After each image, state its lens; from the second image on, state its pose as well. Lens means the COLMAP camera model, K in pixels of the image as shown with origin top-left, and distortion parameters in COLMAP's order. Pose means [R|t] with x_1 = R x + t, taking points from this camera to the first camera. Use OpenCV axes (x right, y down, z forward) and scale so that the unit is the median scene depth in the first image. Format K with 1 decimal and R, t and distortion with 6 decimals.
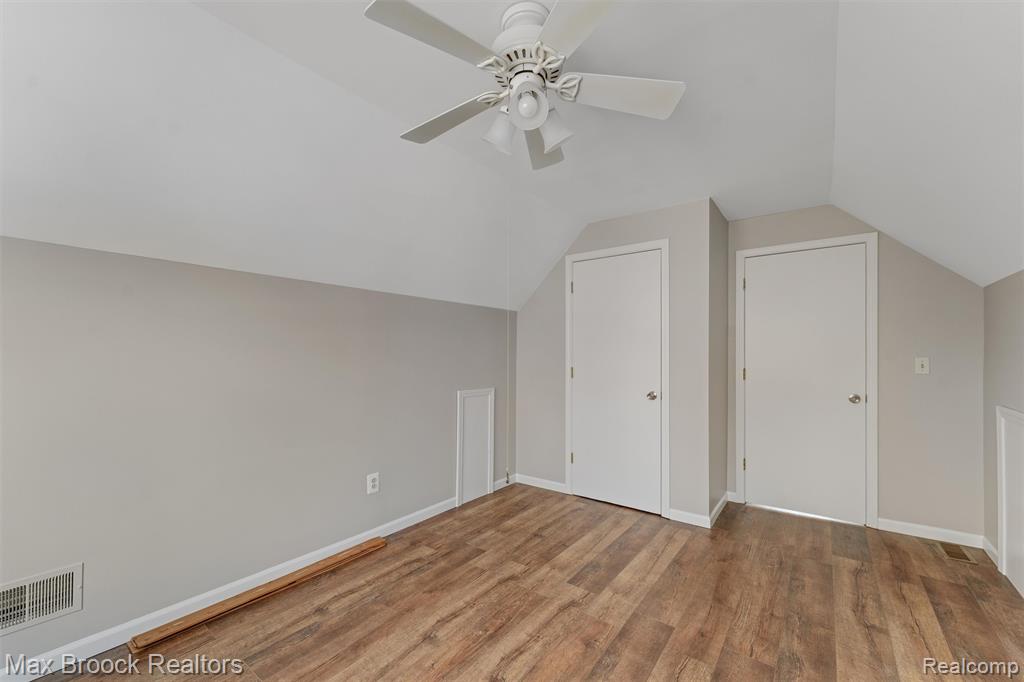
lens RADIAL K [[416.2, 0, 513.3], [0, 416.2, 331.1], [0, 0, 1]] dist [0.000801, -0.000034]
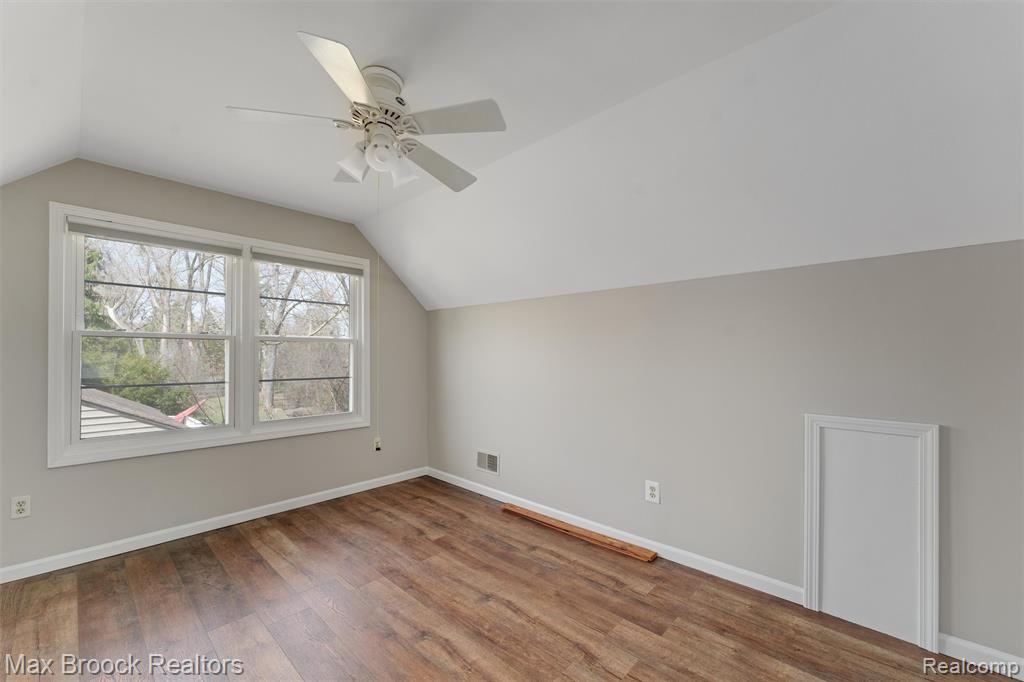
lens RADIAL K [[416.2, 0, 513.3], [0, 416.2, 331.1], [0, 0, 1]] dist [0.000801, -0.000034]
pose [[-0.117899, -0.058945, -0.991275, 0.759597], [0.055955, 0.996256, -0.065897, 0.061996], [0.991448, -0.063236, -0.114160, 0.969420]]
